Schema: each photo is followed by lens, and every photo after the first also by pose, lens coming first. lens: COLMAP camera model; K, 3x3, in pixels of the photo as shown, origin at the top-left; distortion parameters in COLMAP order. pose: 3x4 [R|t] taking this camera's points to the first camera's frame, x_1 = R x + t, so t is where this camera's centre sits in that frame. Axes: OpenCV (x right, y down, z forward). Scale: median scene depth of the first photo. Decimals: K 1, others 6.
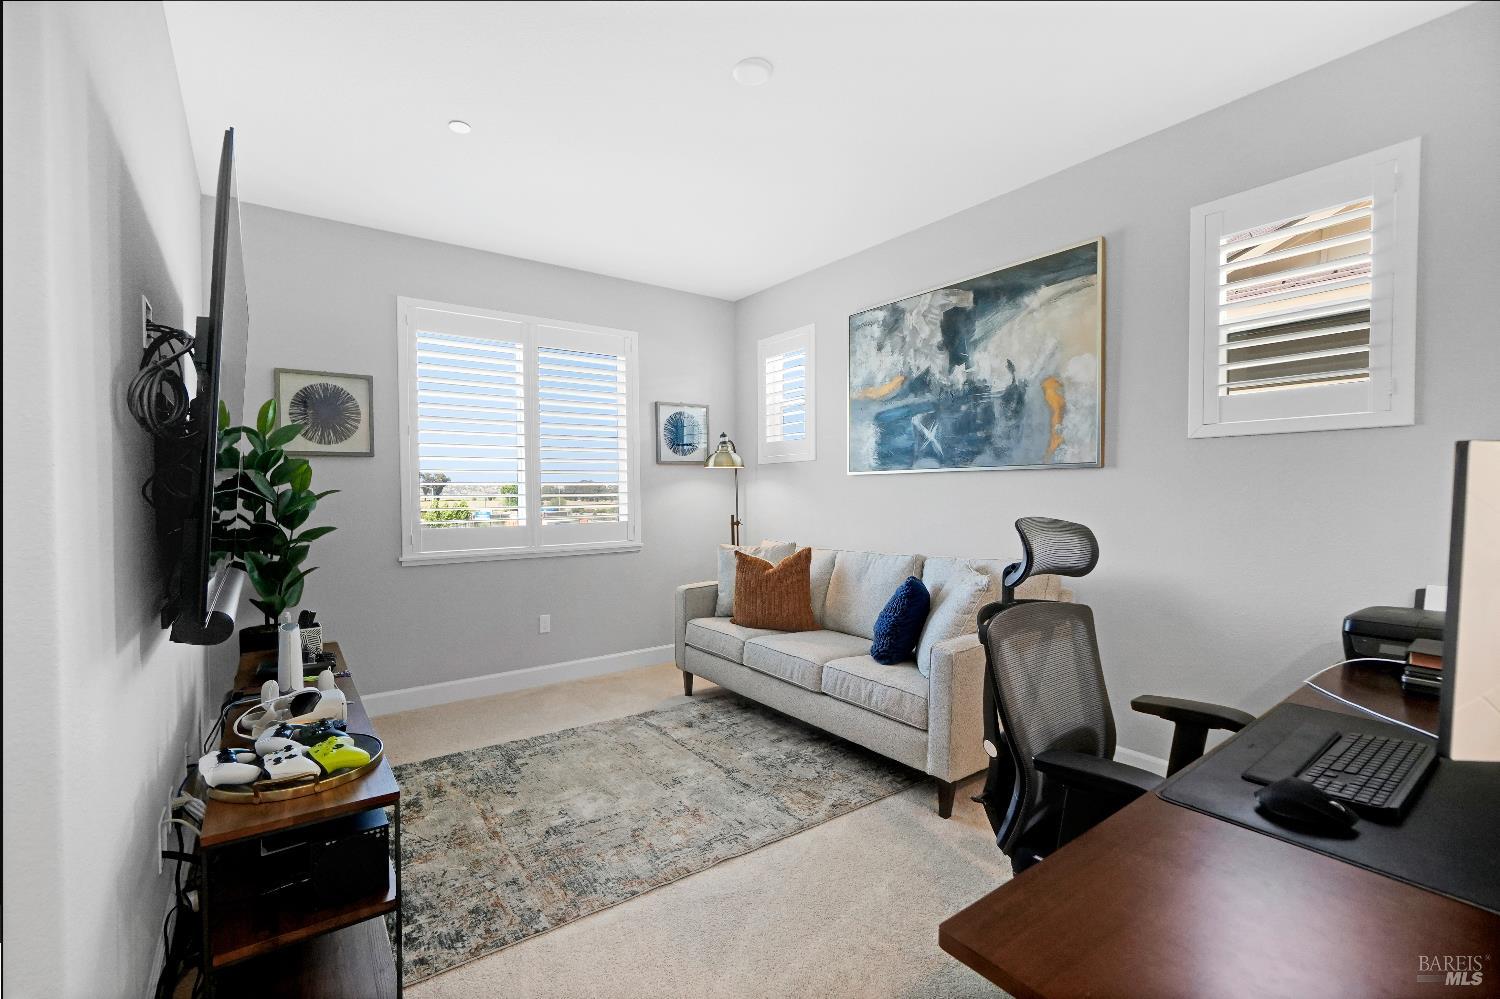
lens RADIAL K [[649.9, 0, 729.2], [0, 649.9, 505.8], [0, 0, 1]] dist [0.002205, 0.000346]
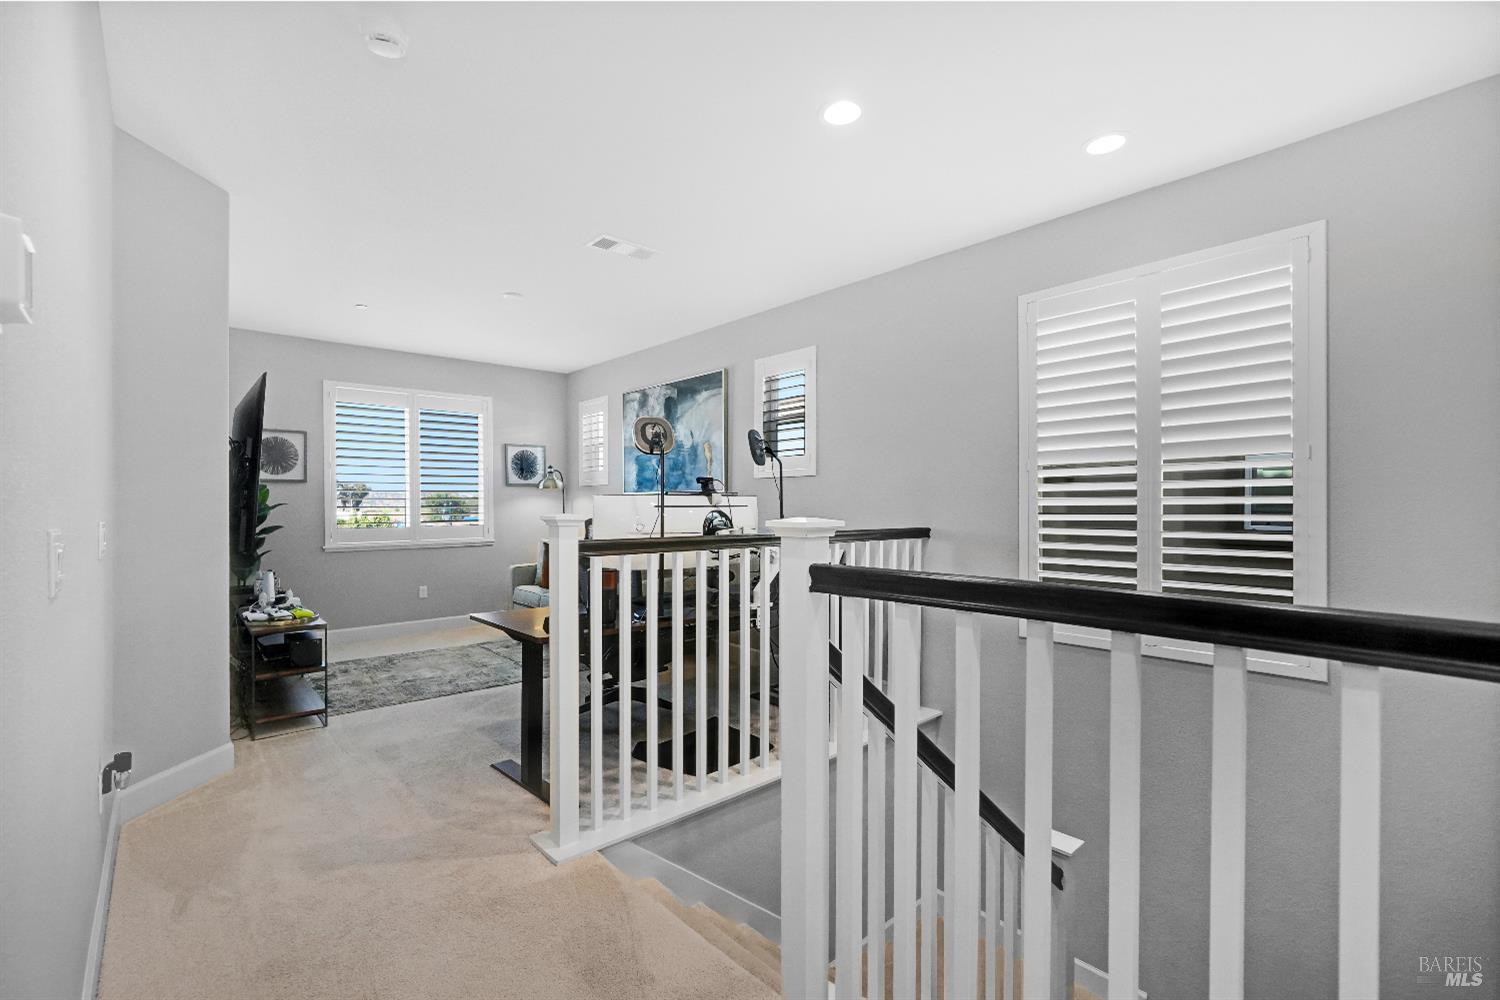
lens RADIAL K [[644.5, 0, 725.5], [0, 644.5, 508.2], [0, 0, 1]] dist [-0.011210, 0.000247]
pose [[0.995121, 0.002297, 0.098637, 0.320448], [-0.000778, 0.999881, -0.015437, 0.011037], [-0.098661, 0.015285, 0.995004, -0.666267]]
